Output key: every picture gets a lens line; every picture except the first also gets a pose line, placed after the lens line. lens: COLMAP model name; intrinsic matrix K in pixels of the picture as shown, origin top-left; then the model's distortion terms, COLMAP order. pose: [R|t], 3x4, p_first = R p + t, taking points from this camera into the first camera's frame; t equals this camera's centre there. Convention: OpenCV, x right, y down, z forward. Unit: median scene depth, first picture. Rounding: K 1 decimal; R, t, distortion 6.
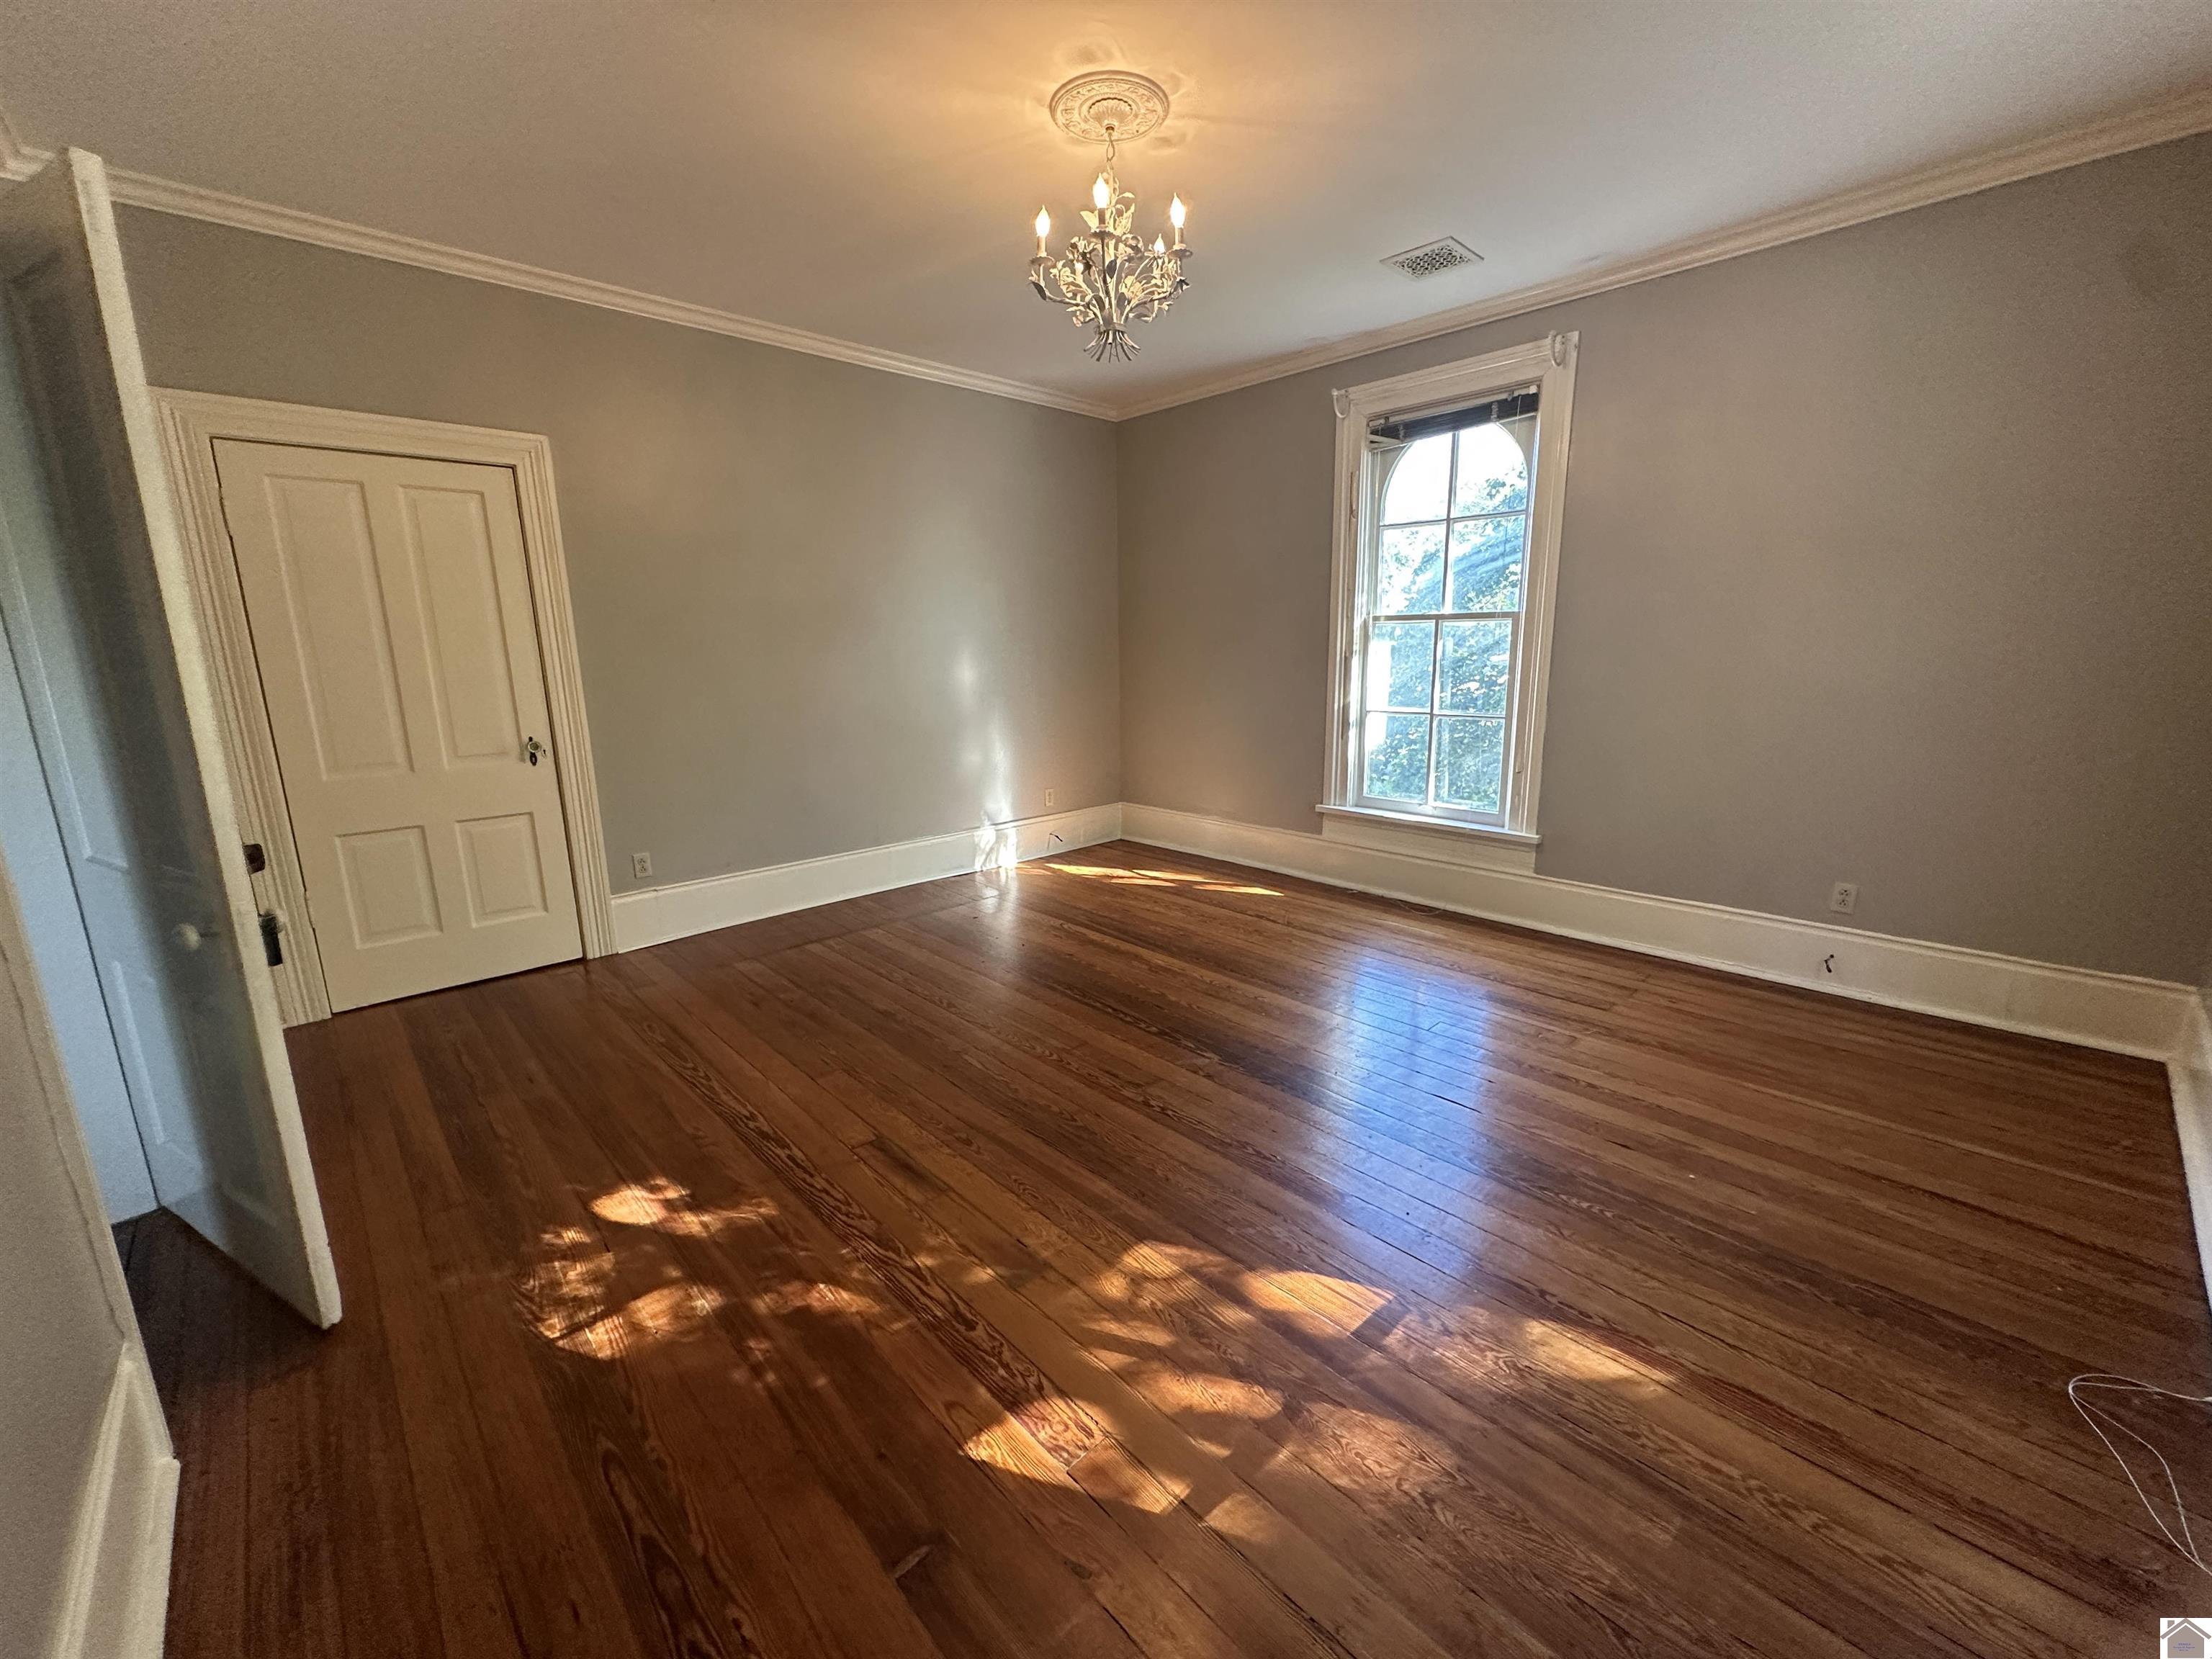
lens RADIAL K [[886.5, 0, 1110.5], [0, 886.5, 827.9], [0, 0, 1]] dist [0.003665, 0.000301]
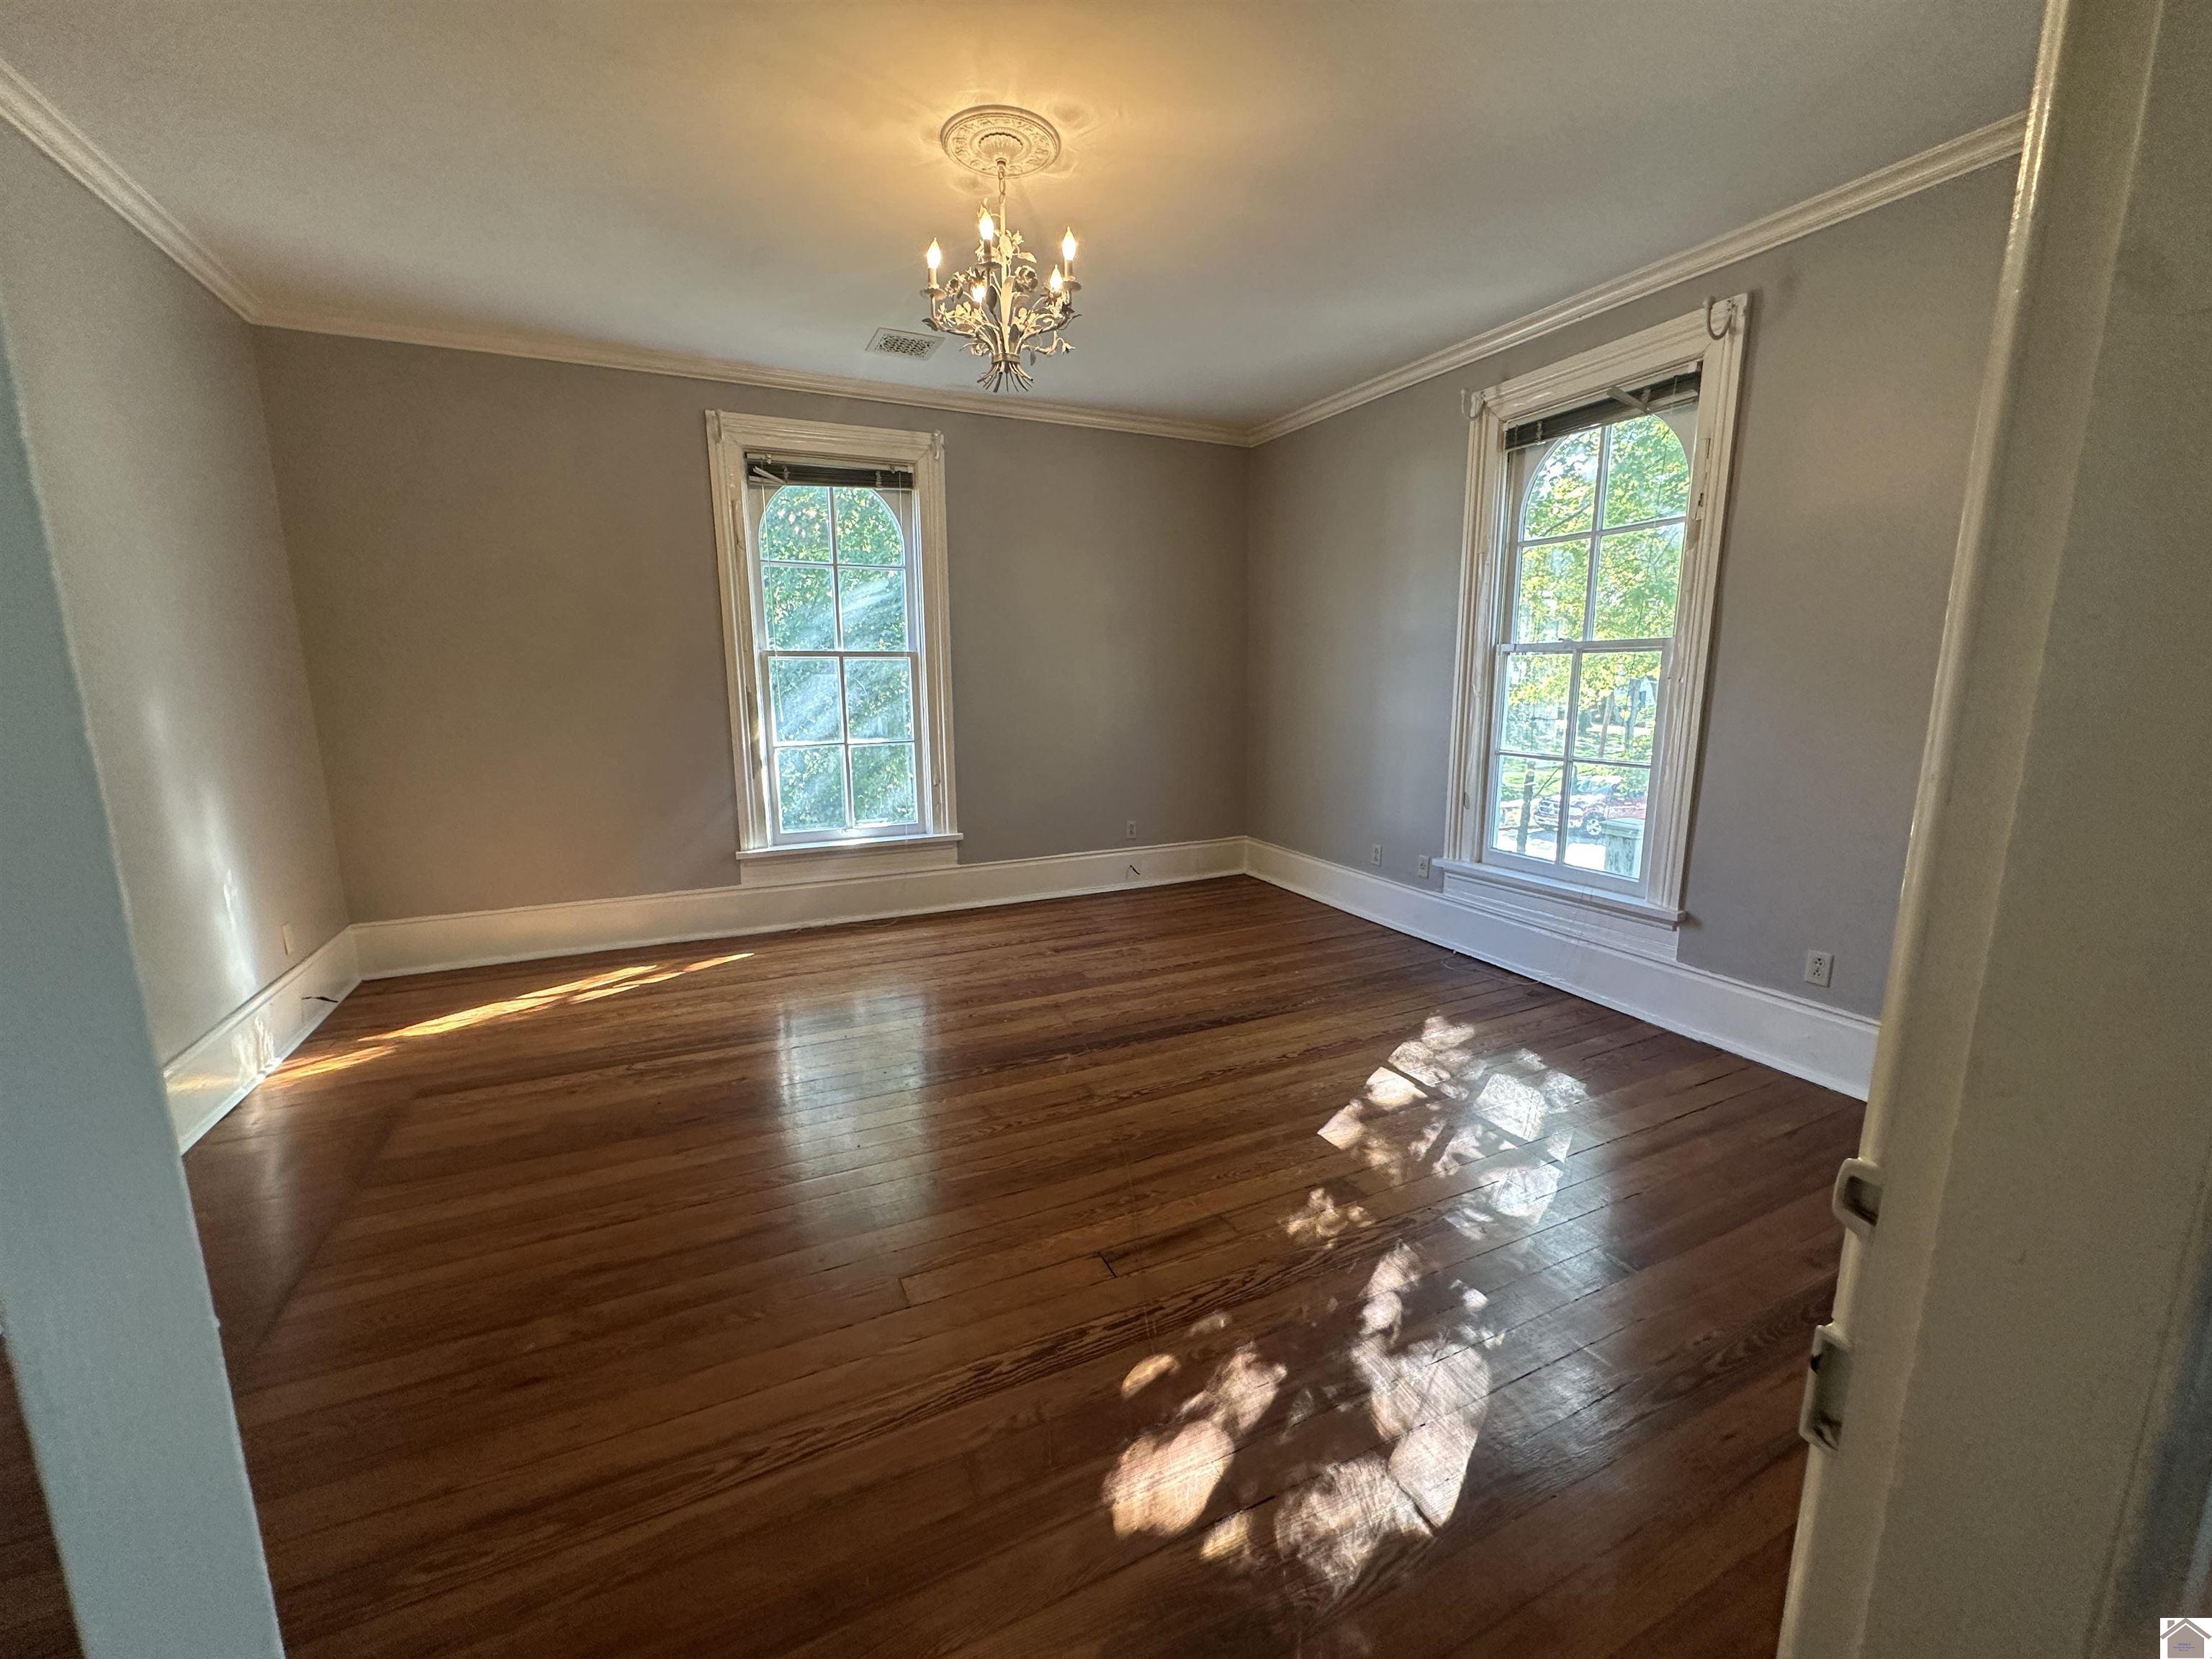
lens RADIAL K [[883.6, 0, 1103.9], [0, 883.6, 827.4], [0, 0, 1]] dist [-0.002055, 0.000132]
pose [[0.307725, -0.154377, 0.938868, -0.652170], [0.197961, 0.975544, 0.095523, -0.082132], [-0.930654, 0.156465, 0.330760, 0.437562]]
